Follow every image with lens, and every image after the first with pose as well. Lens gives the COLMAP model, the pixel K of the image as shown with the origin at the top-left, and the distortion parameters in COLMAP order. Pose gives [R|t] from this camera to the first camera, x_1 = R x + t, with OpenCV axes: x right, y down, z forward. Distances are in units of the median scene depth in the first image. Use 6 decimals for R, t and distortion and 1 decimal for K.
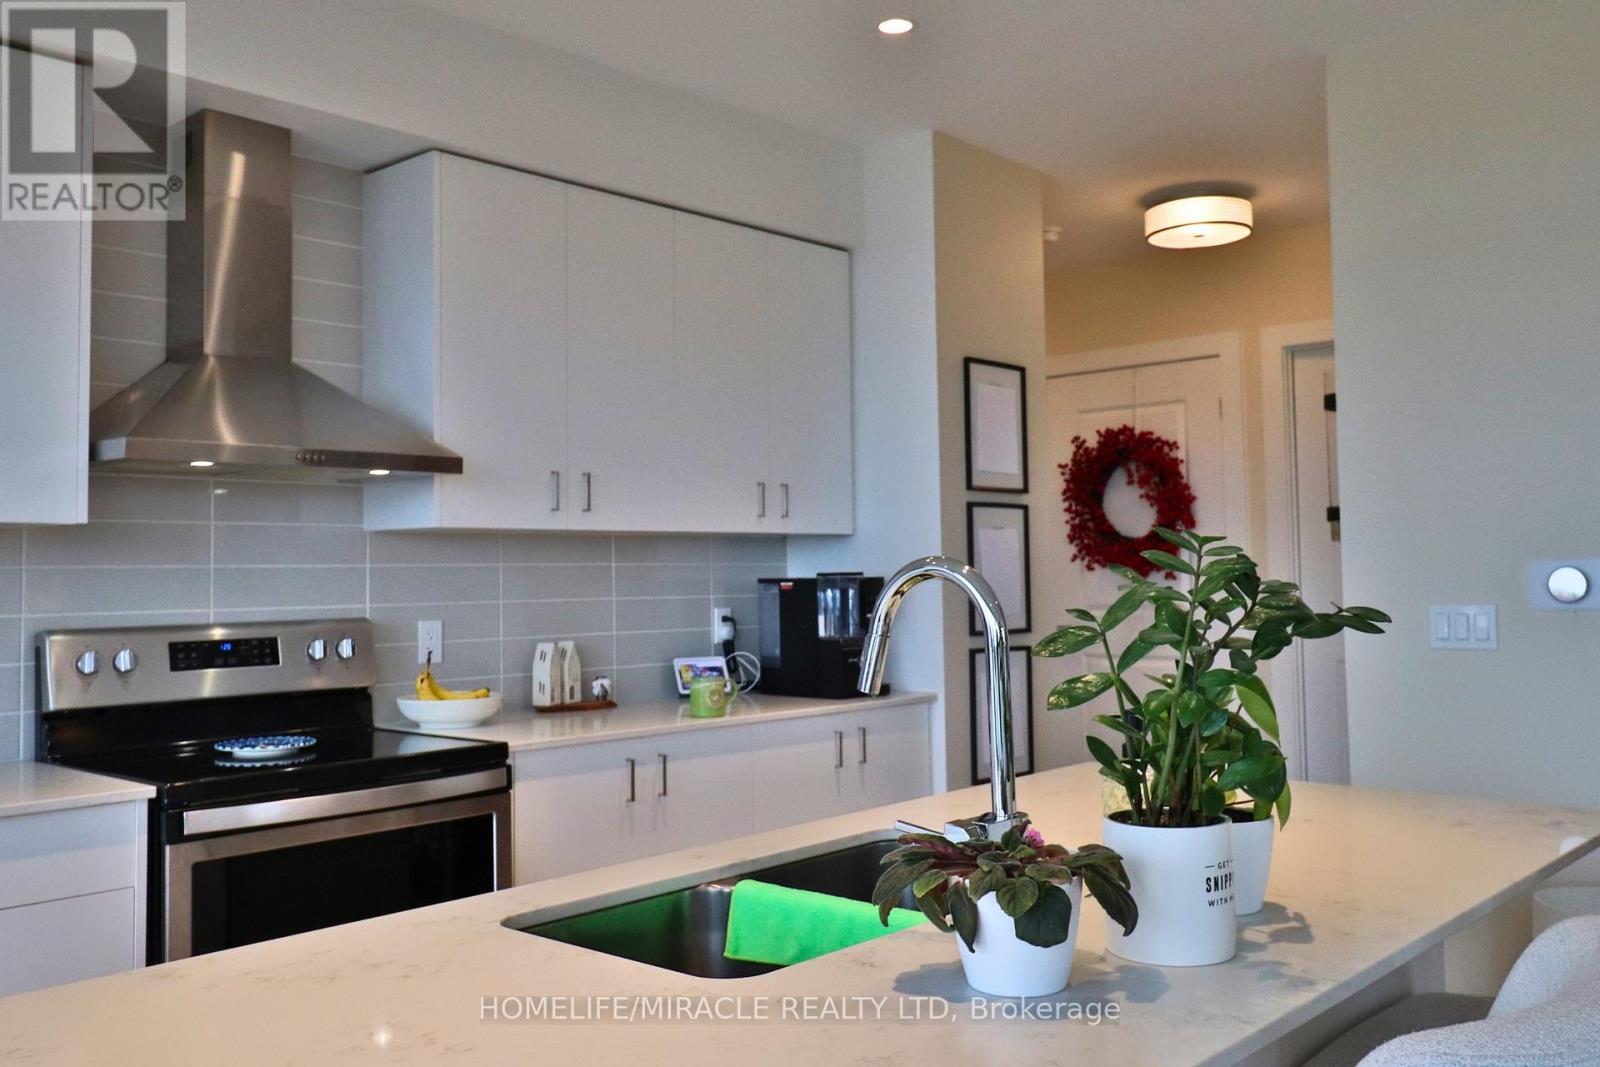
lens RADIAL K [[1401.2, 0, 814.3], [0, 1401.2, 530.8], [0, 0, 1]] dist [0.002626, -0.036190]
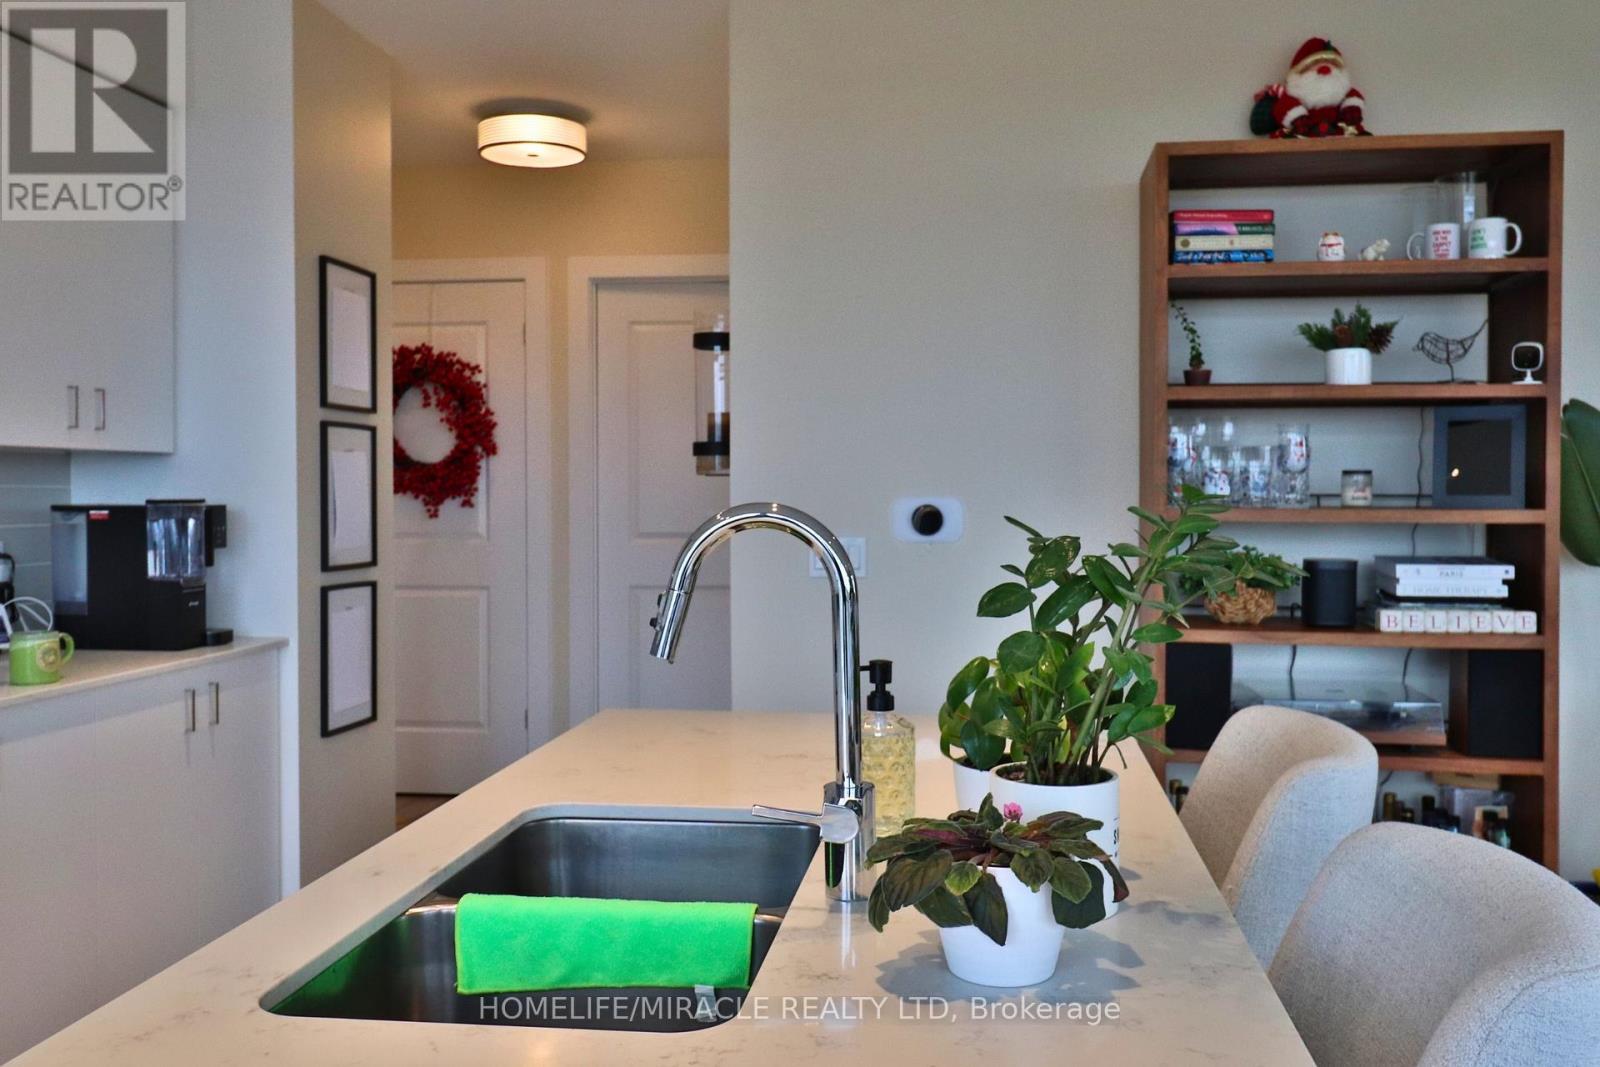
lens RADIAL K [[1401.2, 0, 813.5], [0, 1401.2, 533.8], [0, 0, 1]] dist [0.002626, -0.036190]
pose [[0.820420, -0.002422, 0.571757, -0.143181], [-0.030676, 0.998364, 0.048246, -0.001582], [-0.570938, -0.057121, 0.819004, 0.097111]]
